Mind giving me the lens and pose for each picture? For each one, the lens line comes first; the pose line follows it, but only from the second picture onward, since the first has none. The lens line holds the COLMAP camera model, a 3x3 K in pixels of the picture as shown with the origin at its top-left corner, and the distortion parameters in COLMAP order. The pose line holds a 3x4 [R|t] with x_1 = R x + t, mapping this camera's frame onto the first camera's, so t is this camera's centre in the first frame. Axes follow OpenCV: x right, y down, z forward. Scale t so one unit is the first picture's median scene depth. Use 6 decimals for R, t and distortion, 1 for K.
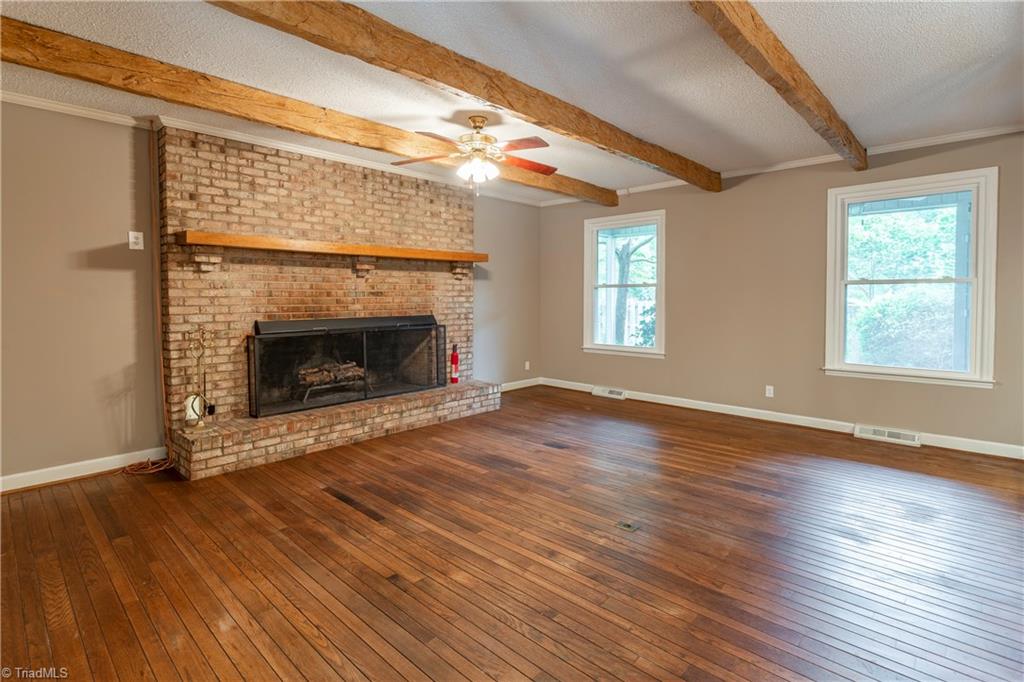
lens RADIAL K [[513.0, 0, 499.9], [0, 513.0, 309.6], [0, 0, 1]] dist [-0.006340, 0.000510]
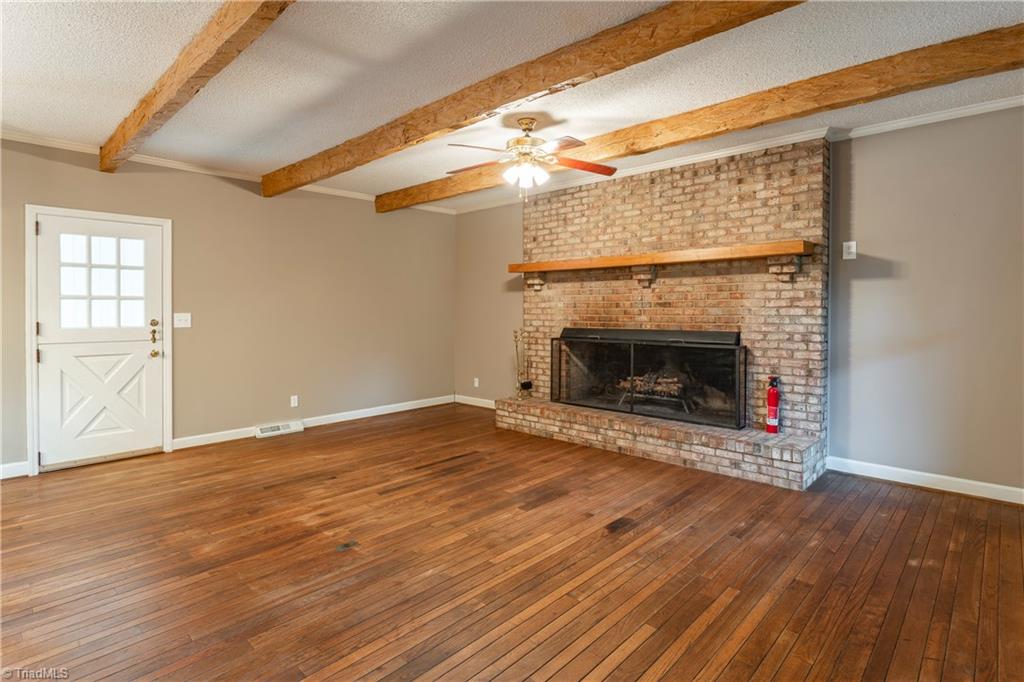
lens RADIAL K [[513.0, 0, 499.9], [0, 513.0, 309.6], [0, 0, 1]] dist [-0.006340, 0.000510]
pose [[0.003322, 0.004482, -0.999984, 0.714857], [-0.023170, 0.999722, 0.004404, -0.020287], [0.999726, 0.023155, 0.003425, 0.749901]]
